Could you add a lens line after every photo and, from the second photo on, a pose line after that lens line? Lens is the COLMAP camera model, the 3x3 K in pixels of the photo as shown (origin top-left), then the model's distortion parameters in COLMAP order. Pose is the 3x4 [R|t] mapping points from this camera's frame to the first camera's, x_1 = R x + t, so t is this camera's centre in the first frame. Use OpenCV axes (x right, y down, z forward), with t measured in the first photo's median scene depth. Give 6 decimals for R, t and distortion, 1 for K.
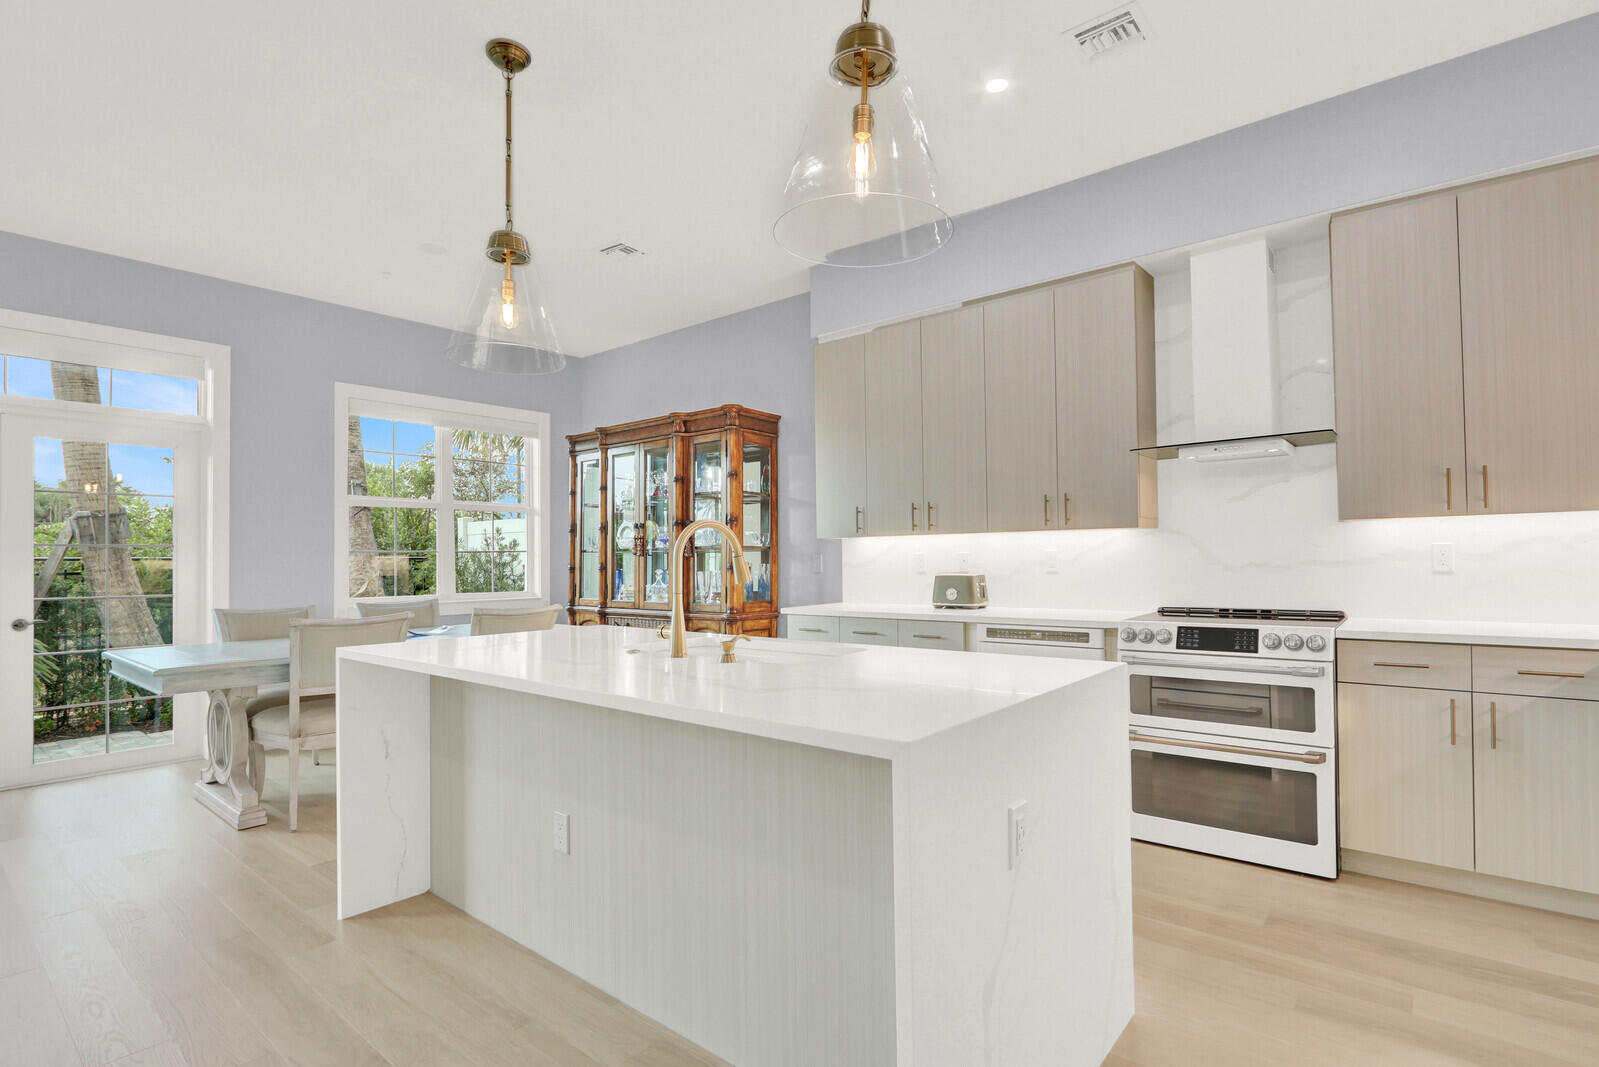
lens RADIAL K [[767.3, 0, 811.0], [0, 767.3, 542.0], [0, 0, 1]] dist [-0.020017, -0.000768]
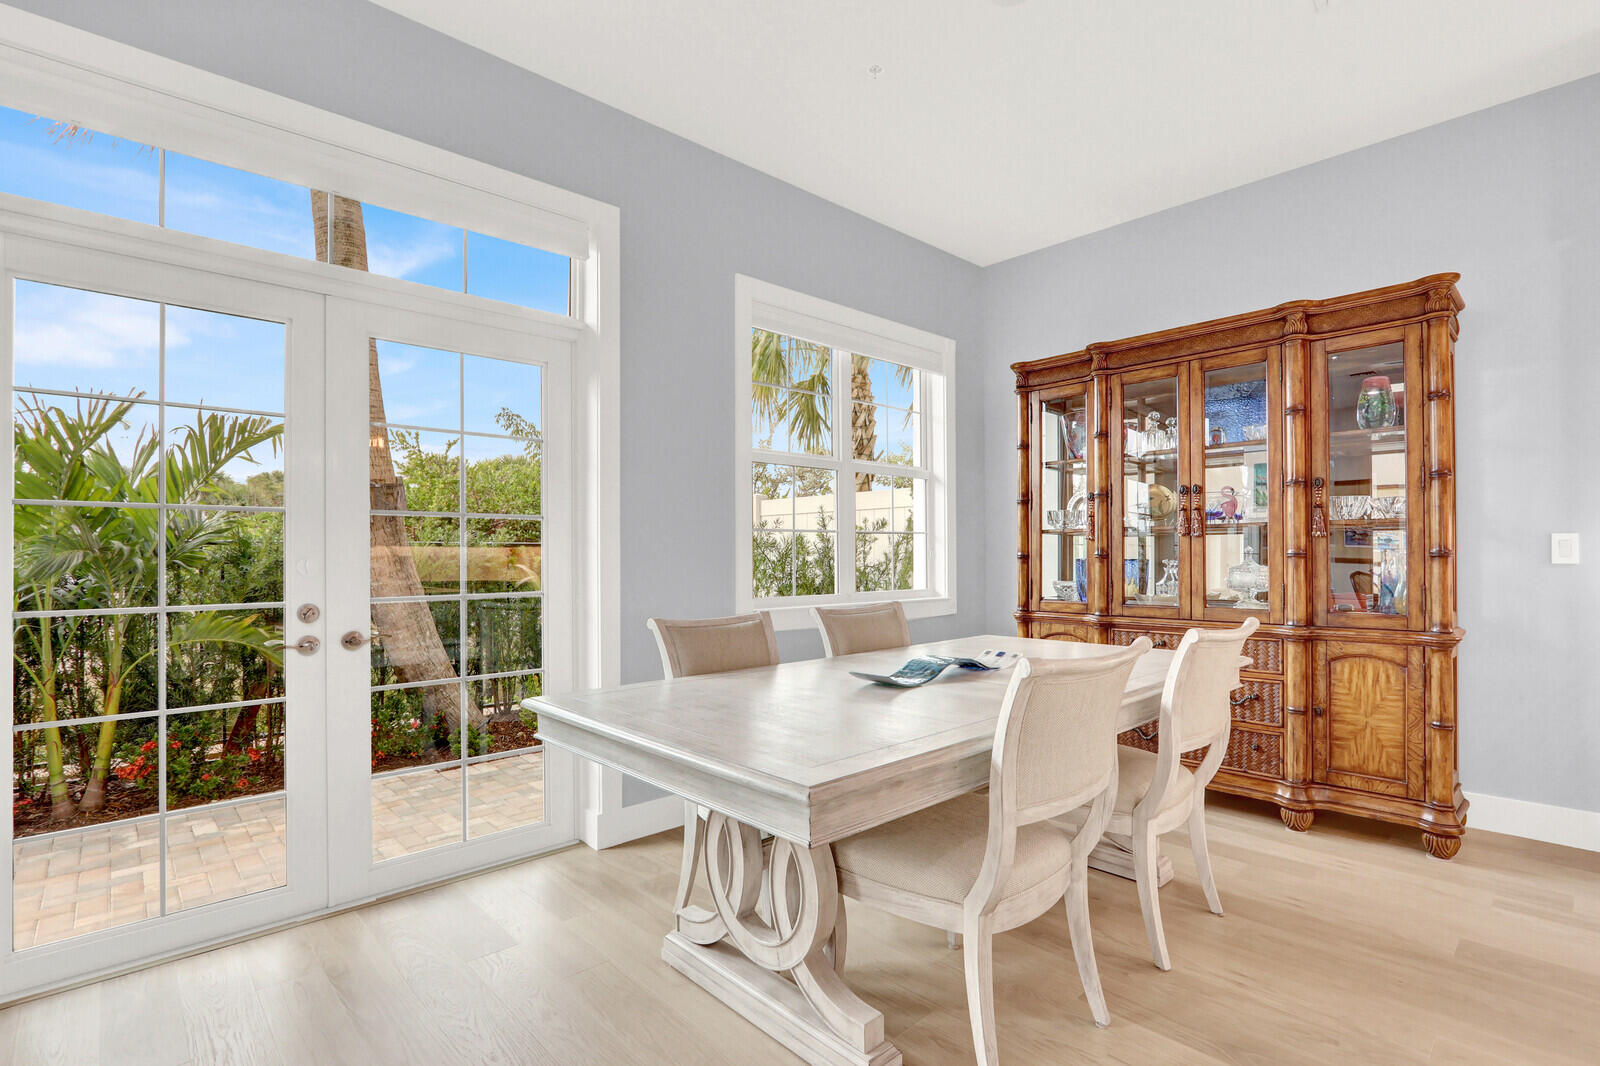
lens RADIAL K [[764.9, 0, 805.8], [0, 764.9, 554.5], [0, 0, 1]] dist [-0.007353, -0.001260]
pose [[0.989505, 0.009578, -0.144182, -0.408535], [-0.006911, 0.999796, 0.018988, 0.020879], [0.144335, -0.017792, 0.989369, 0.293383]]
